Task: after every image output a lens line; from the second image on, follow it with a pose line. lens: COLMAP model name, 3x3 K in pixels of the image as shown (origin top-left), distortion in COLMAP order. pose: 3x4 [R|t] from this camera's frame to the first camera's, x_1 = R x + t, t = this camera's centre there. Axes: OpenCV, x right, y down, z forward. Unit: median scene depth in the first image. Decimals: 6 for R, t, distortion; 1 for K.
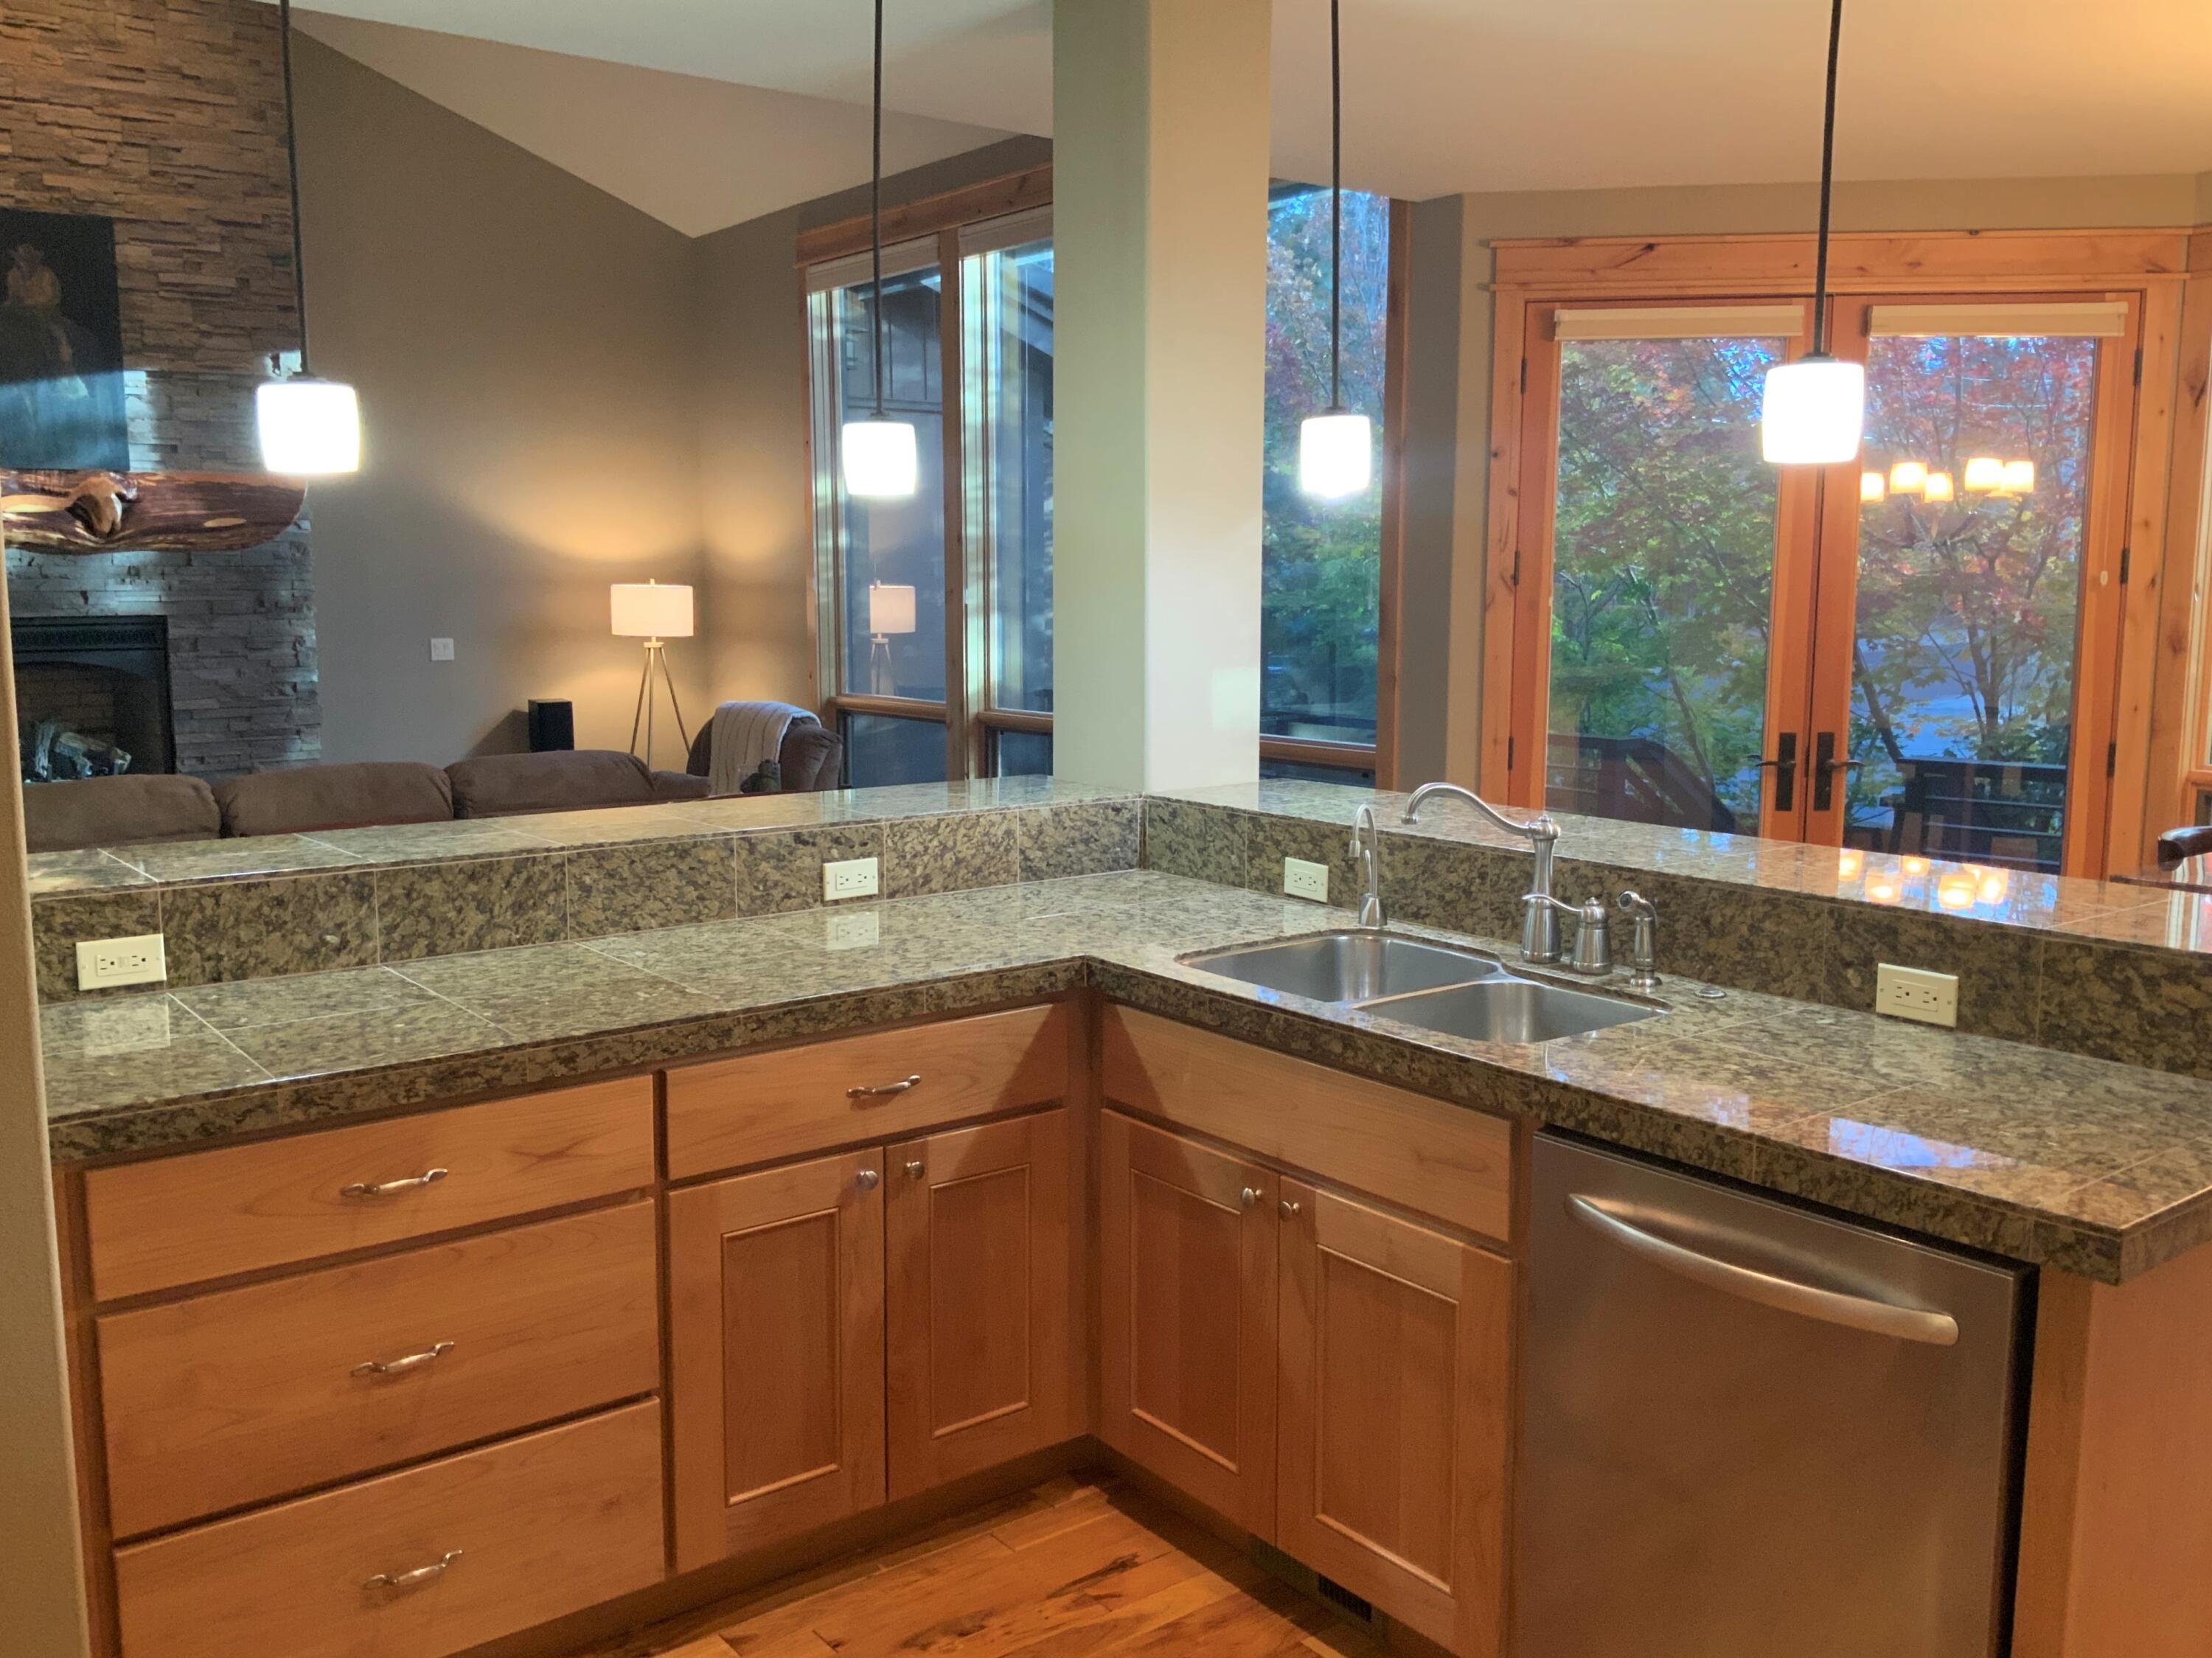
lens RADIAL K [[1869.9, 0, 1106.0], [0, 1869.9, 829.0], [0, 0, 1]] dist [0.099698, -0.215003]
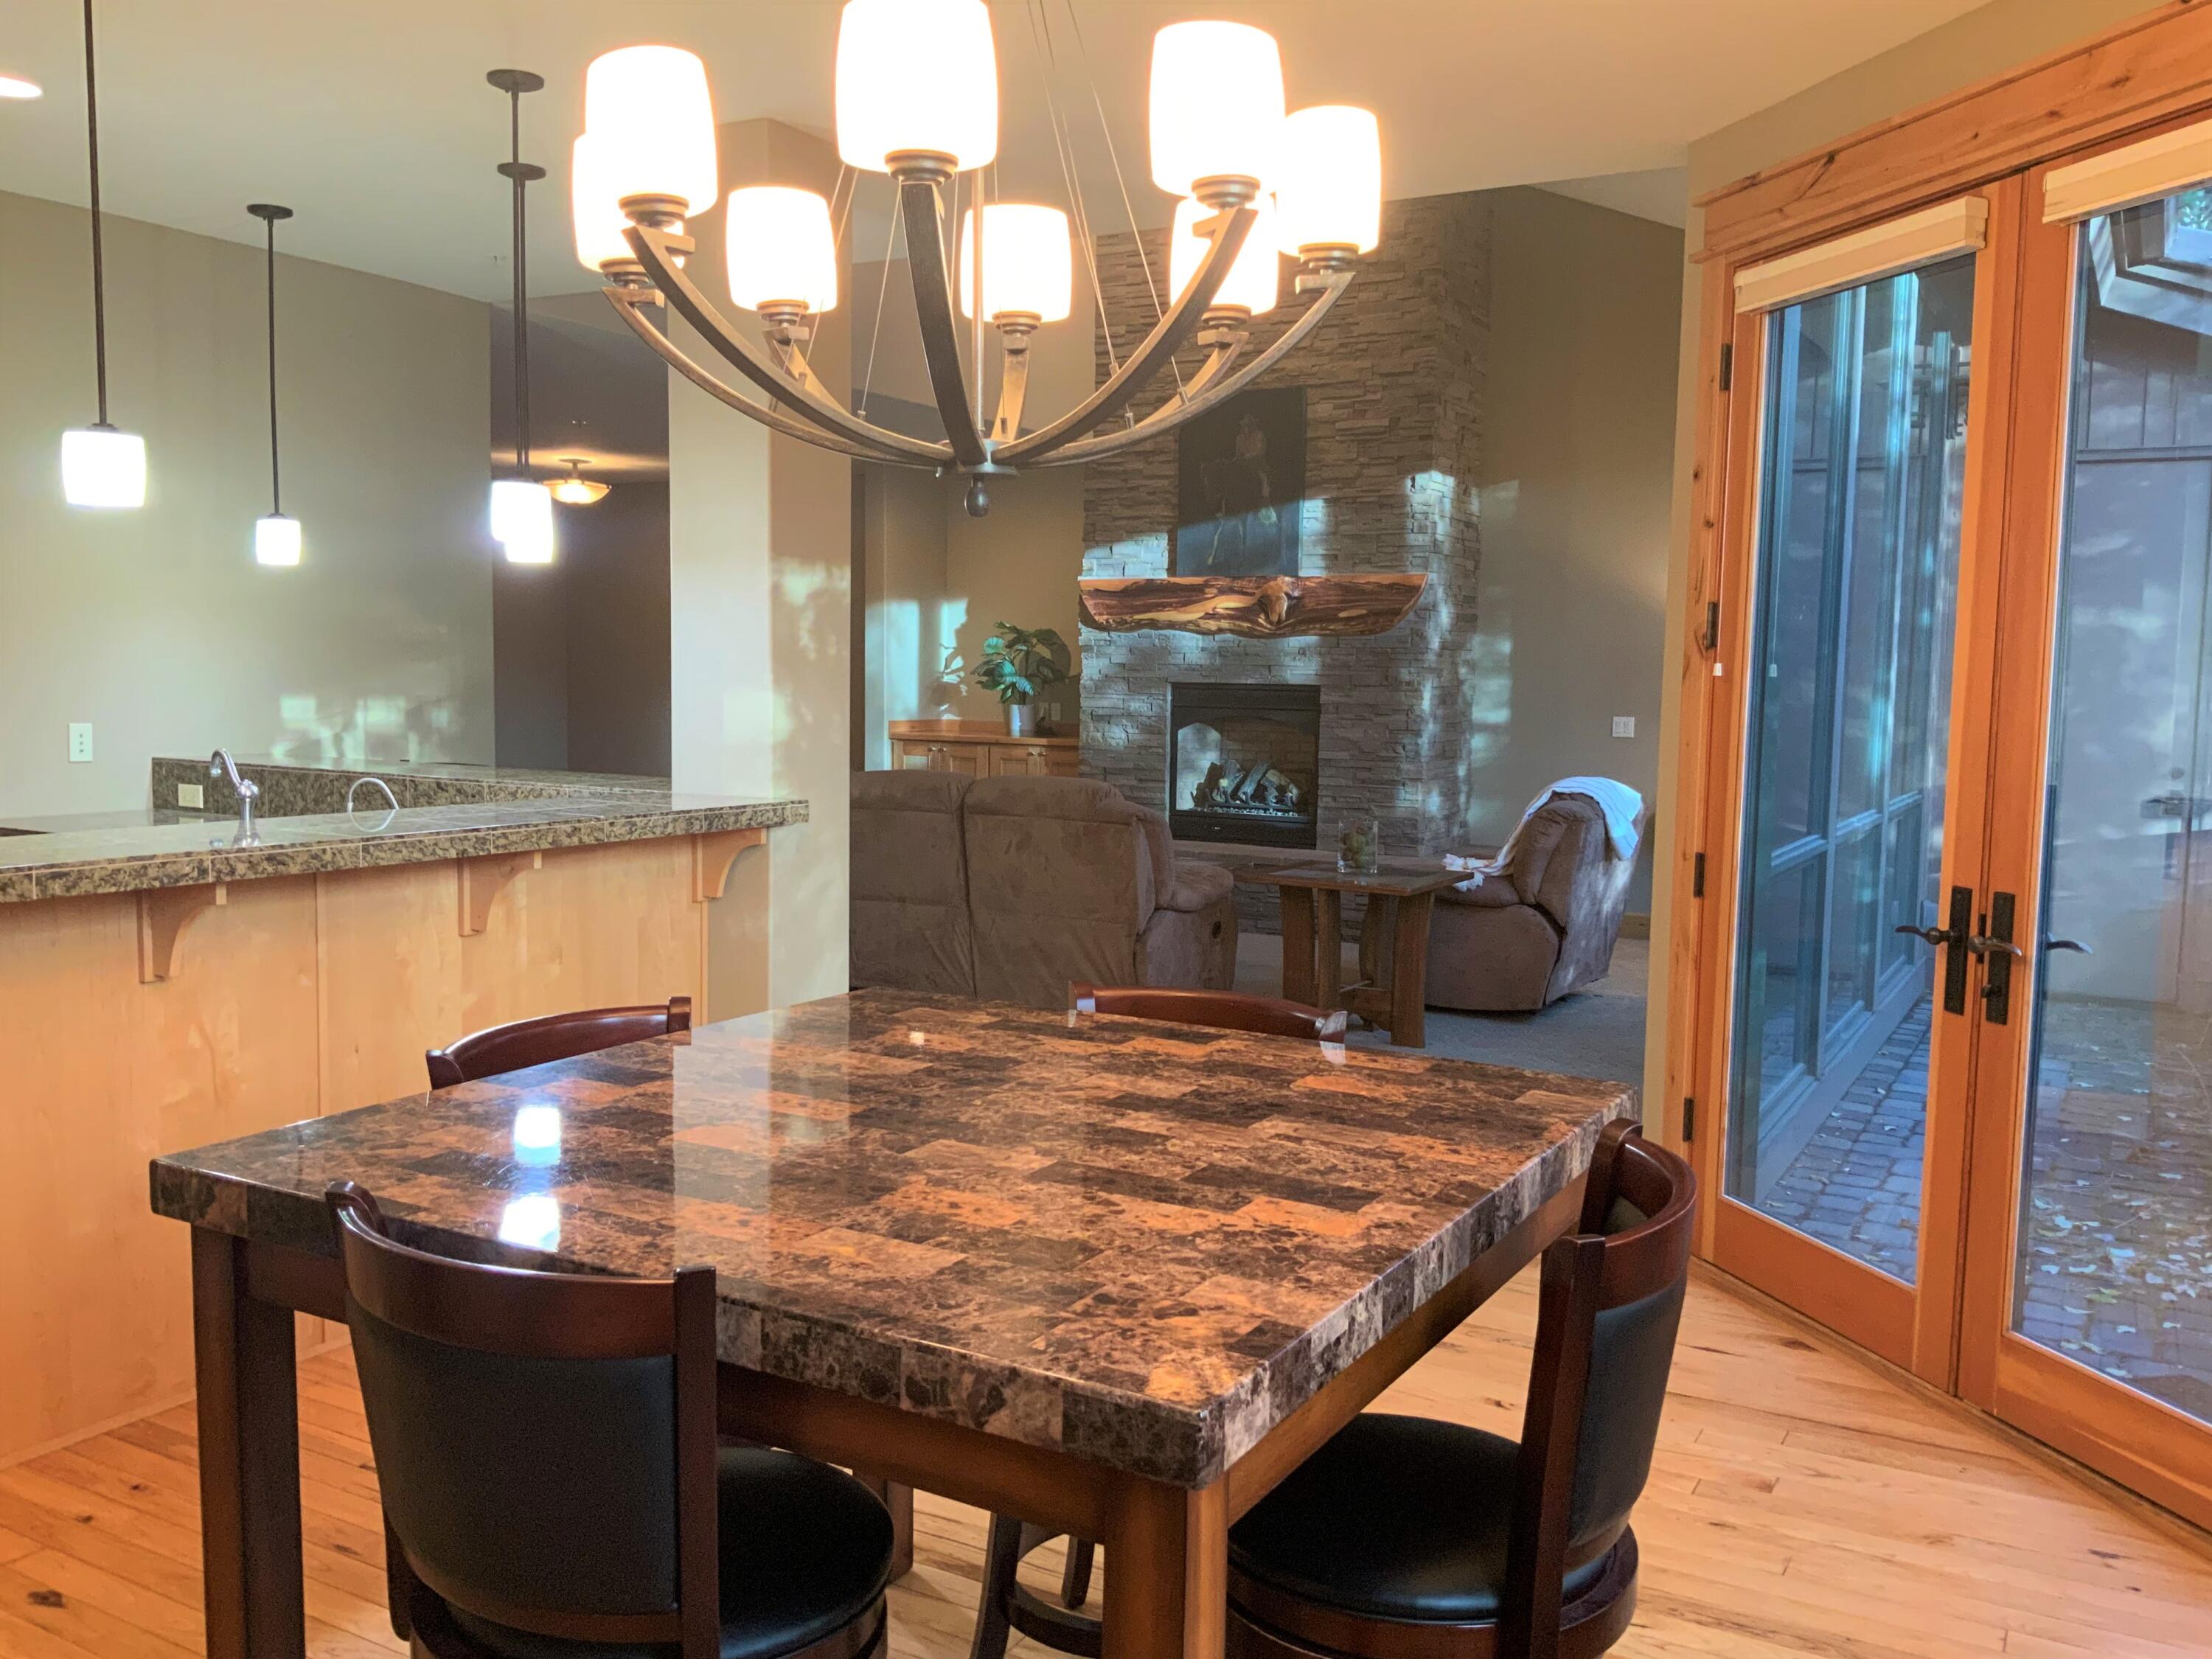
lens RADIAL K [[1818.9, 0, 1106.0], [0, 1818.9, 829.5], [0, 0, 1]] dist [0.062123, 0.001617]
pose [[0.379147, 0.088185, -0.921125, 1.632689], [-0.142197, 0.989177, 0.036170, -0.104411], [0.914346, 0.117267, 0.387583, 1.045367]]
